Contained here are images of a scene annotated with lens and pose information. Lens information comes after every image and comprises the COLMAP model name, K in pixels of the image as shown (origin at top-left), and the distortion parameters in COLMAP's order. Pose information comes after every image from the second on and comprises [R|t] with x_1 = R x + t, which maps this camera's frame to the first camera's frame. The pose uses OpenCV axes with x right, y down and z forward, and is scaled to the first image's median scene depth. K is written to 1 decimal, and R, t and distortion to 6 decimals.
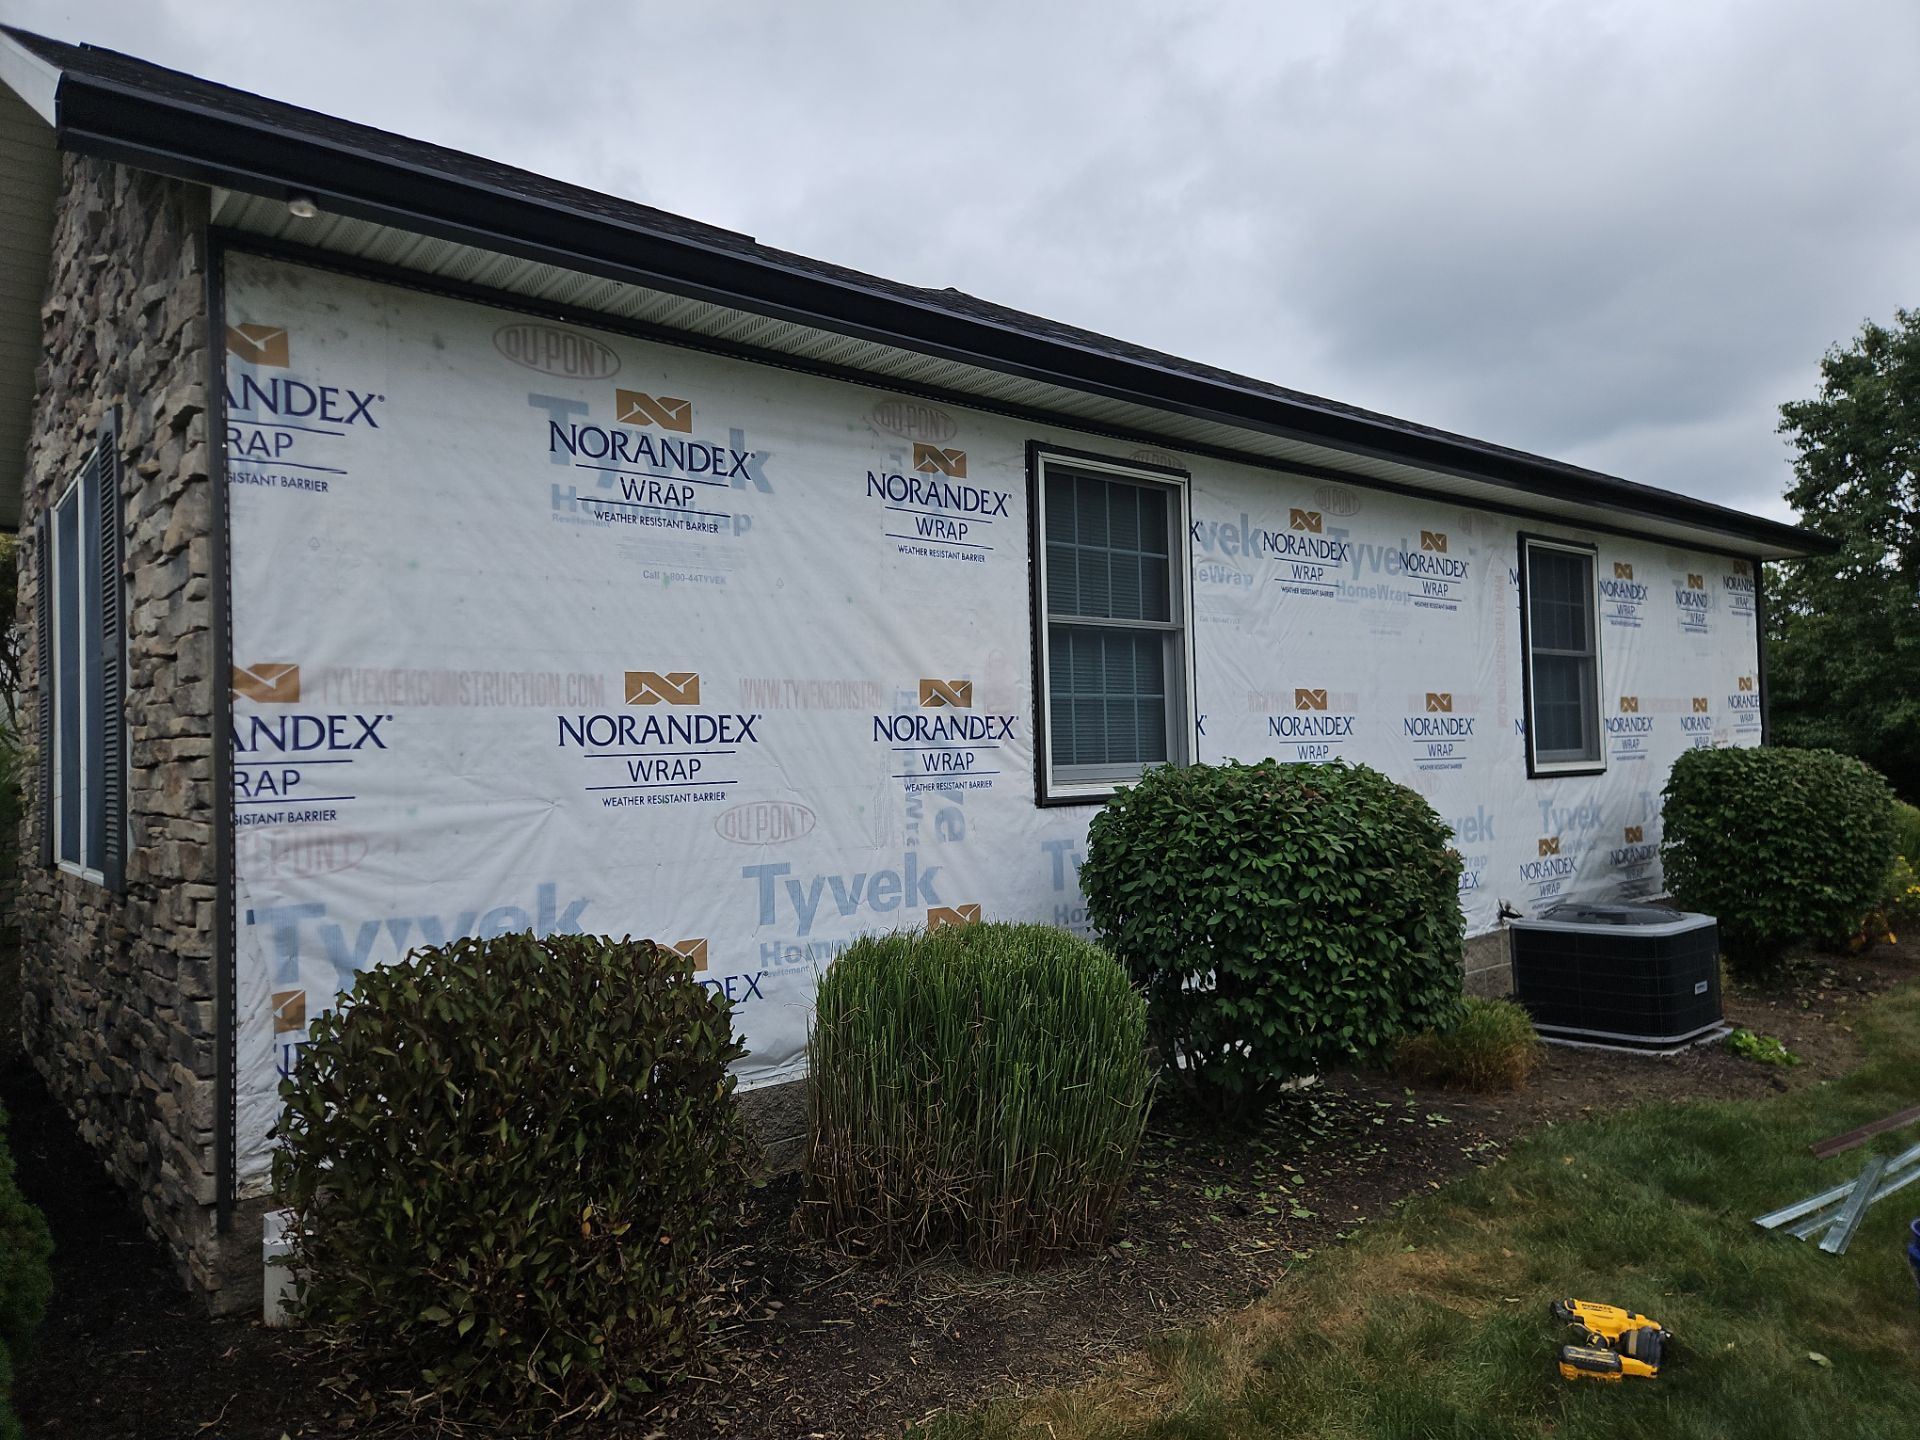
lens RADIAL K [[1182.7, 0, 908.0], [0, 1182.7, 754.3], [0, 0, 1]] dist [0.033640, -0.024266]
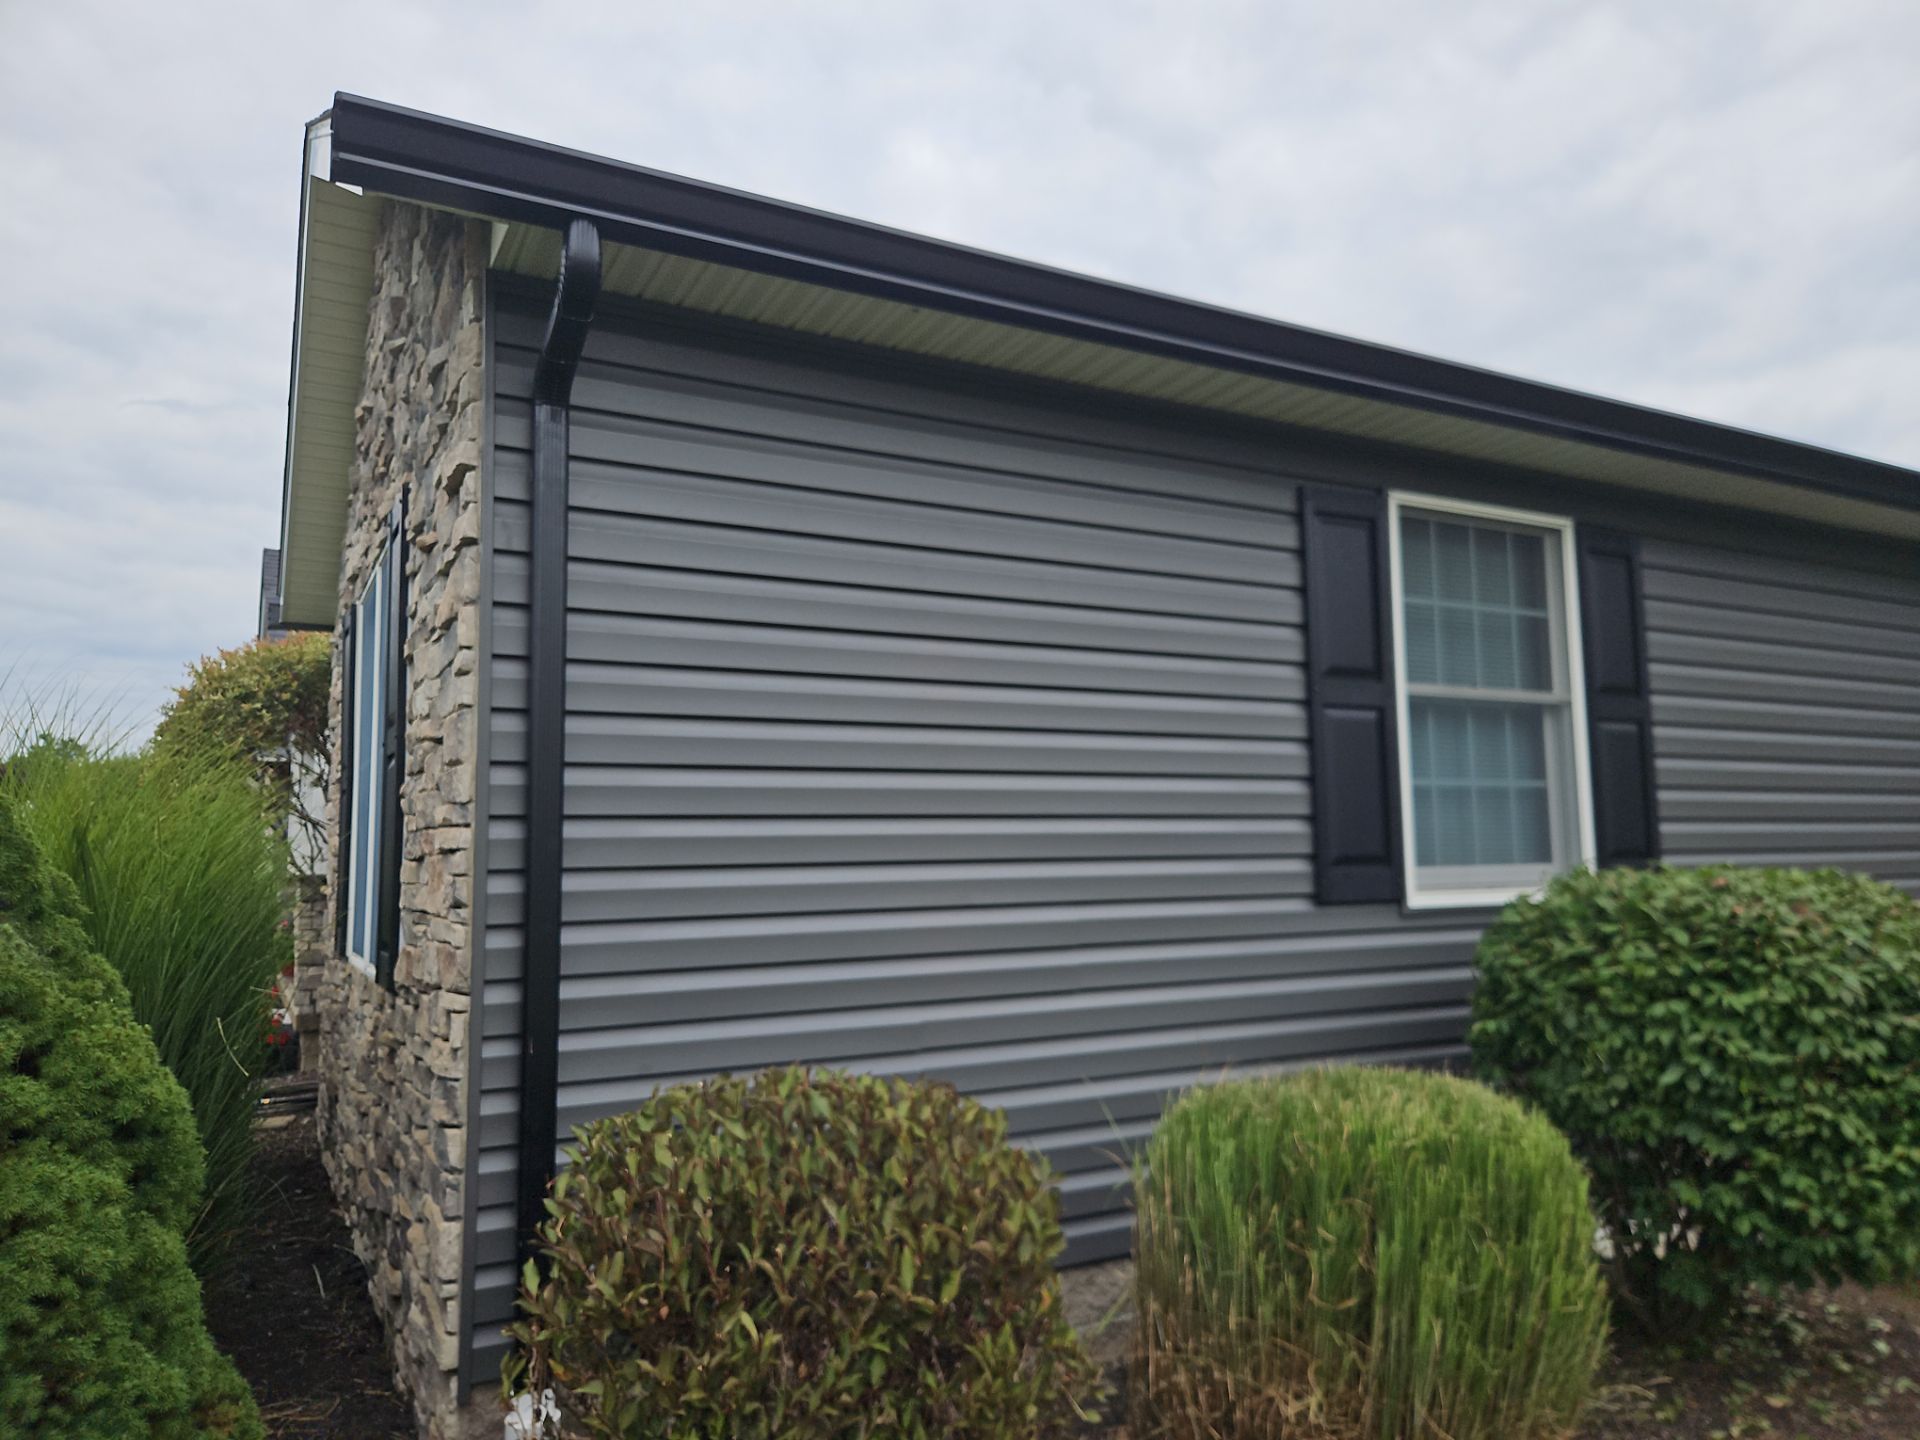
lens RADIAL K [[1182.7, 0, 908.0], [0, 1182.7, 754.3], [0, 0, 1]] dist [0.033640, -0.024266]
pose [[0.977365, -0.010230, -0.211312, -0.064444], [-0.007017, 0.996713, -0.080708, 0.000535], [0.211443, 0.080365, 0.974081, 0.167237]]
